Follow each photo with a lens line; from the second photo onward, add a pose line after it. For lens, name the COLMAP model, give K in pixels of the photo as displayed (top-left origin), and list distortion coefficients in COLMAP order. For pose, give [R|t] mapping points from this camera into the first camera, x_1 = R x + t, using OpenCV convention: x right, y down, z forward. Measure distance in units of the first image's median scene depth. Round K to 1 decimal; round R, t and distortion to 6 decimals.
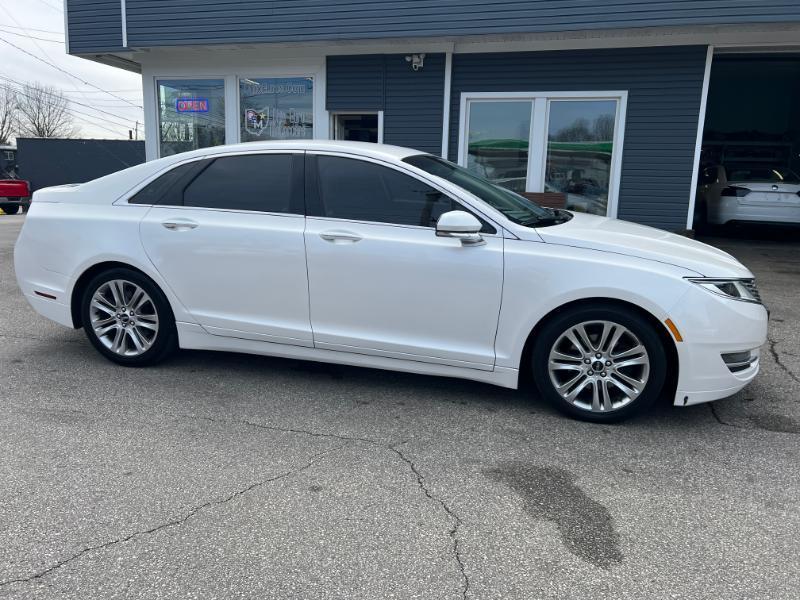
lens RADIAL K [[600.5, 0, 401.6], [0, 600.5, 296.7], [0, 0, 1]] dist [0.045453, -0.049358]
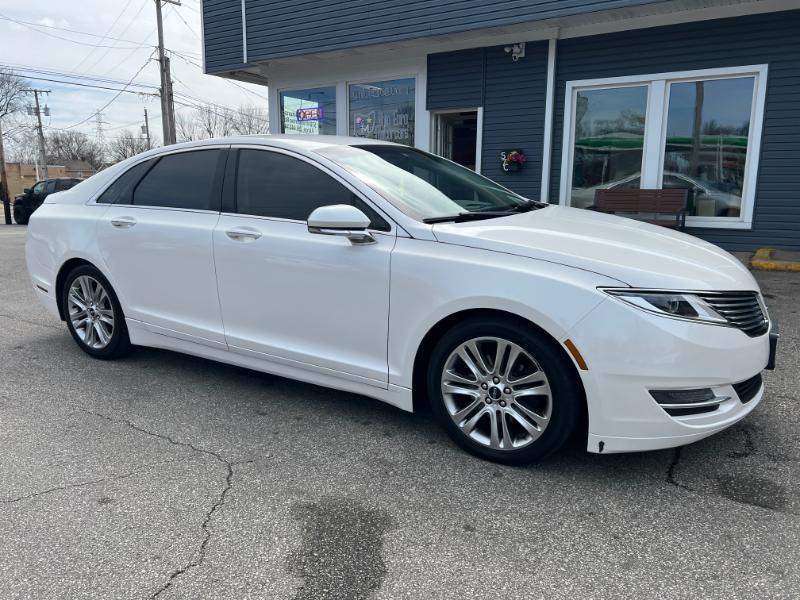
lens RADIAL K [[600.5, 0, 398.4], [0, 600.5, 299.4], [0, 0, 1]] dist [0.045453, -0.049358]
pose [[0.954961, 0.033394, -0.294846, 0.374497], [-0.034400, 0.999407, 0.001777, -0.007471], [0.294731, 0.008445, 0.955543, 0.157227]]
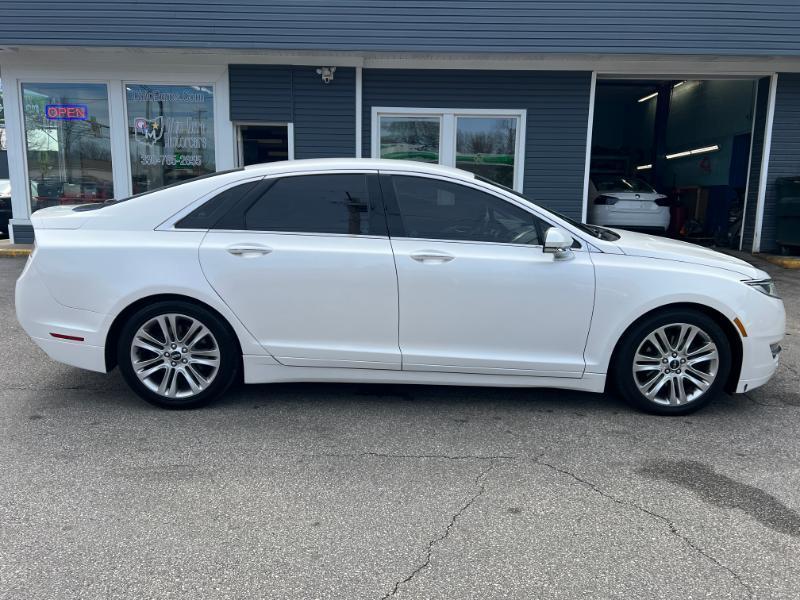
lens RADIAL K [[600.5, 0, 398.9], [0, 600.5, 295.7], [0, 0, 1]] dist [0.045453, -0.049358]
pose [[0.963746, -0.055824, 0.260916, -0.382129], [0.060119, 0.998155, -0.008500, -0.027383], [-0.259960, 0.023877, 0.965324, 0.049321]]
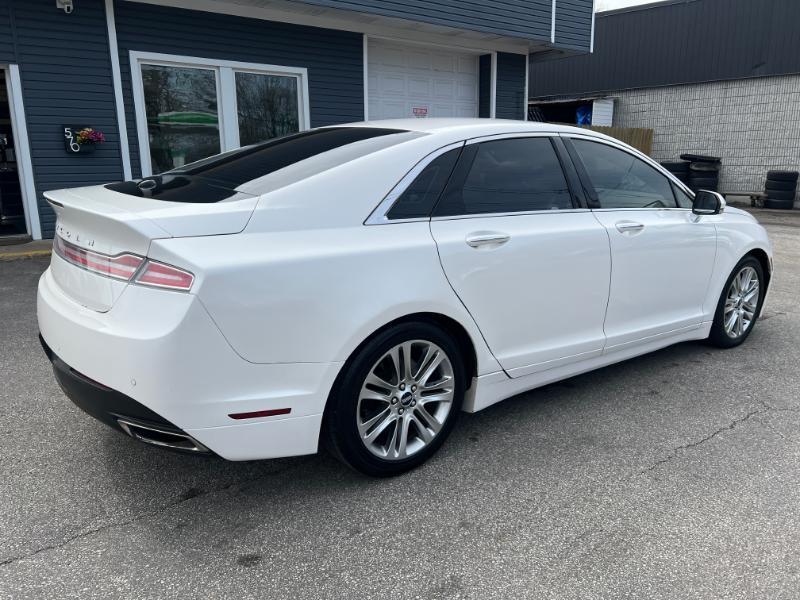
lens RADIAL K [[600.5, 0, 407.6], [0, 600.5, 293.9], [0, 0, 1]] dist [0.045453, -0.049358]
pose [[0.618951, -0.198489, 0.759935, -0.949695], [0.169064, 0.978530, 0.117885, -0.152895], [-0.767018, 0.055513, 0.639219, 0.613159]]
